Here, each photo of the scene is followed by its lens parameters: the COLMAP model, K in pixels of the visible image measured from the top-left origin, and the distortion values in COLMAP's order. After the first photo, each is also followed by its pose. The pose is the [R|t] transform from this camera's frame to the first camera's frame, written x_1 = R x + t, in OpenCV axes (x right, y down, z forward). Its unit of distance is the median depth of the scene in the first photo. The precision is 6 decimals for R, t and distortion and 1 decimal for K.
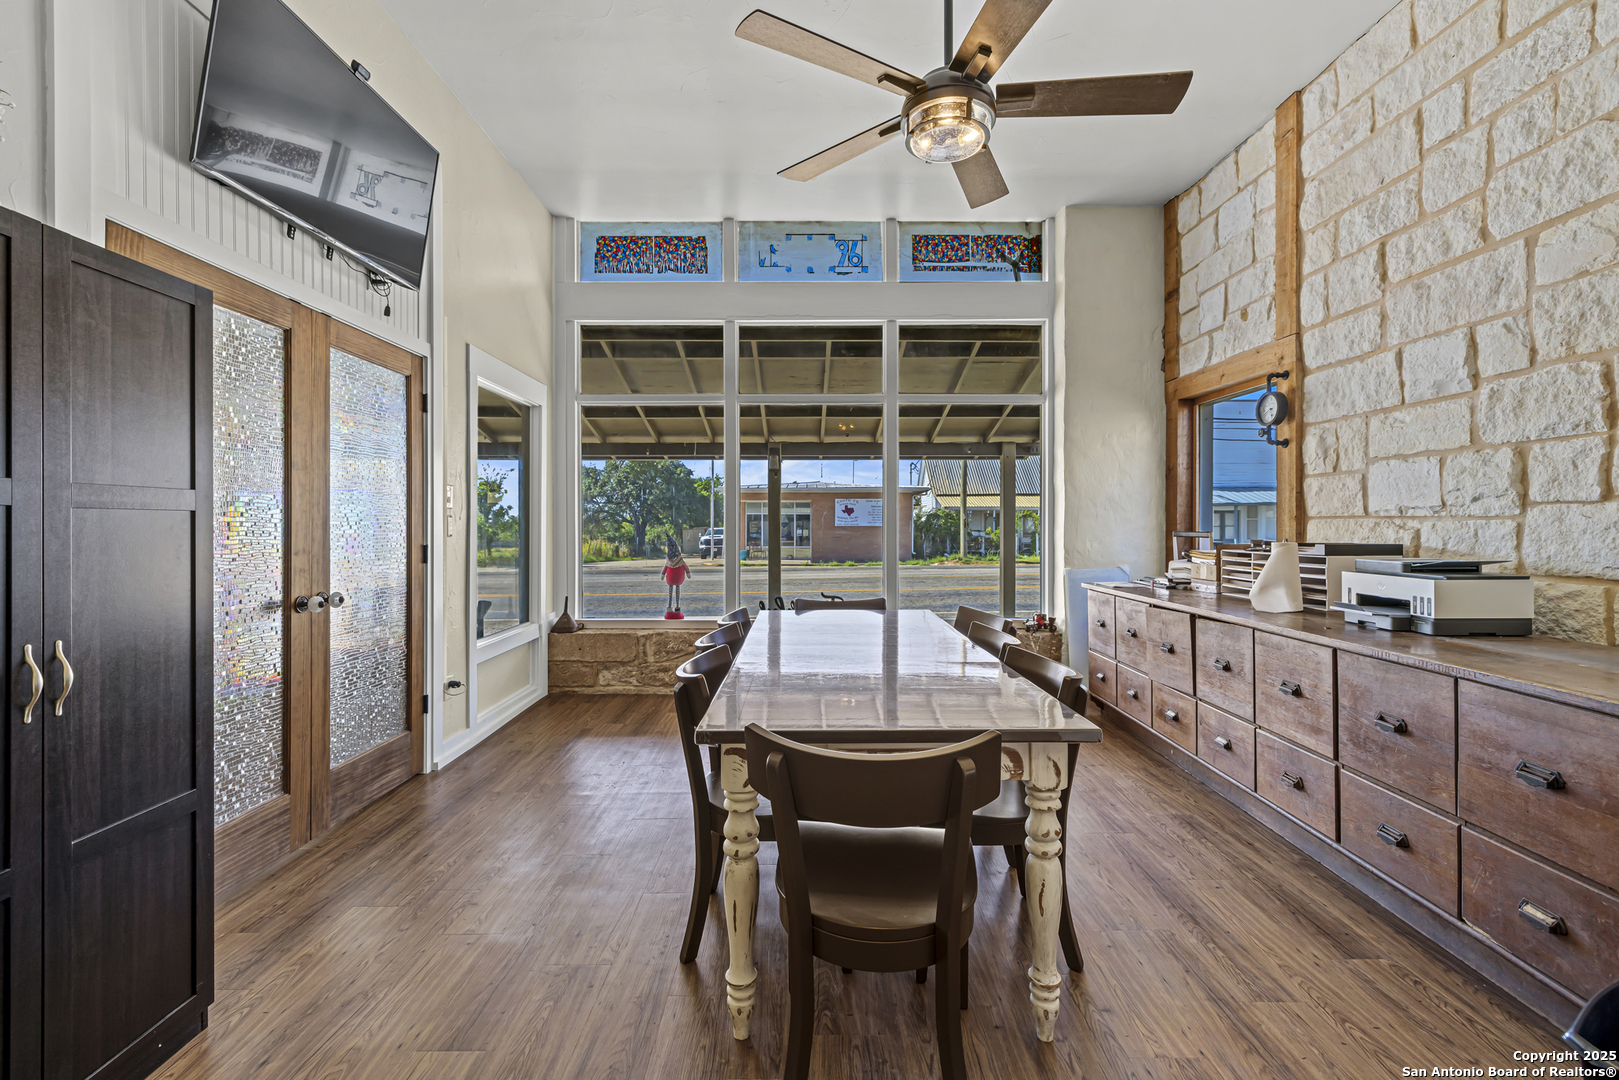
lens RADIAL K [[675.0, 0, 805.6], [0, 675.0, 527.8], [0, 0, 1]] dist [-0.001414, -0.000197]
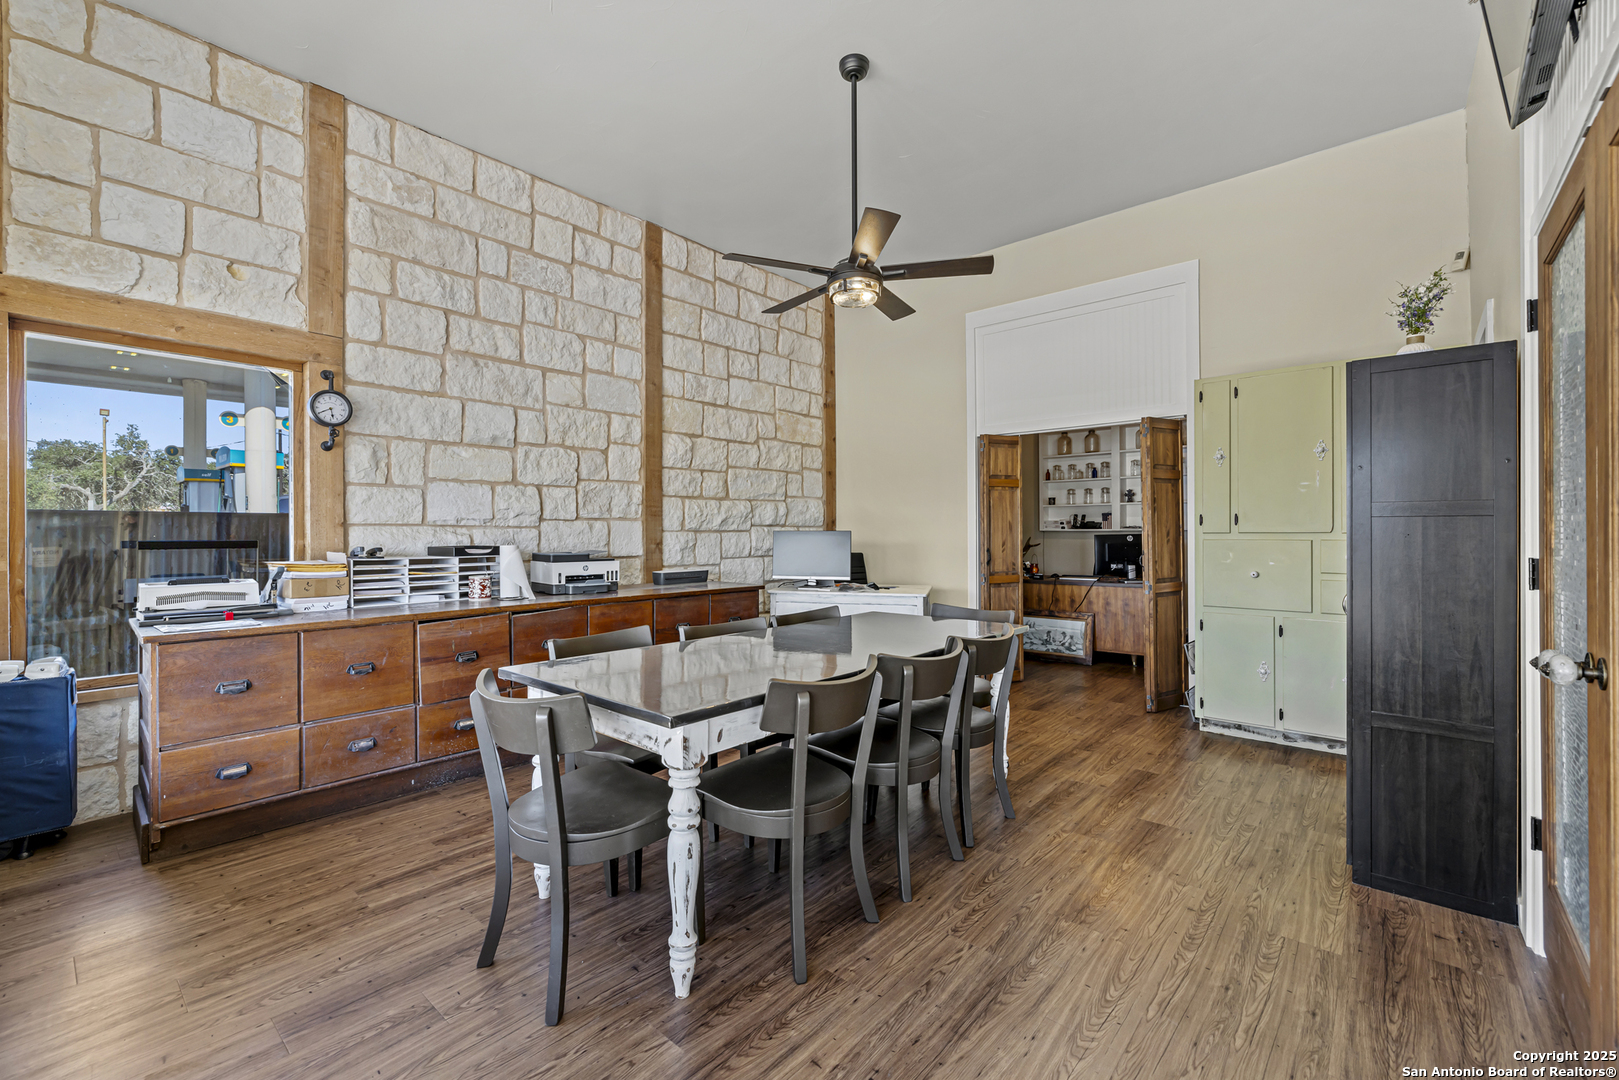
lens RADIAL K [[697.0, 0, 808.3], [0, 697.0, 534.6], [0, 0, 1]] dist [0.001010, 0.000020]
pose [[-0.752637, 0.004057, 0.658423, -0.550231], [0.006561, 0.999978, 0.001338, 0.003908], [-0.658403, 0.005327, -0.752647, 1.568768]]
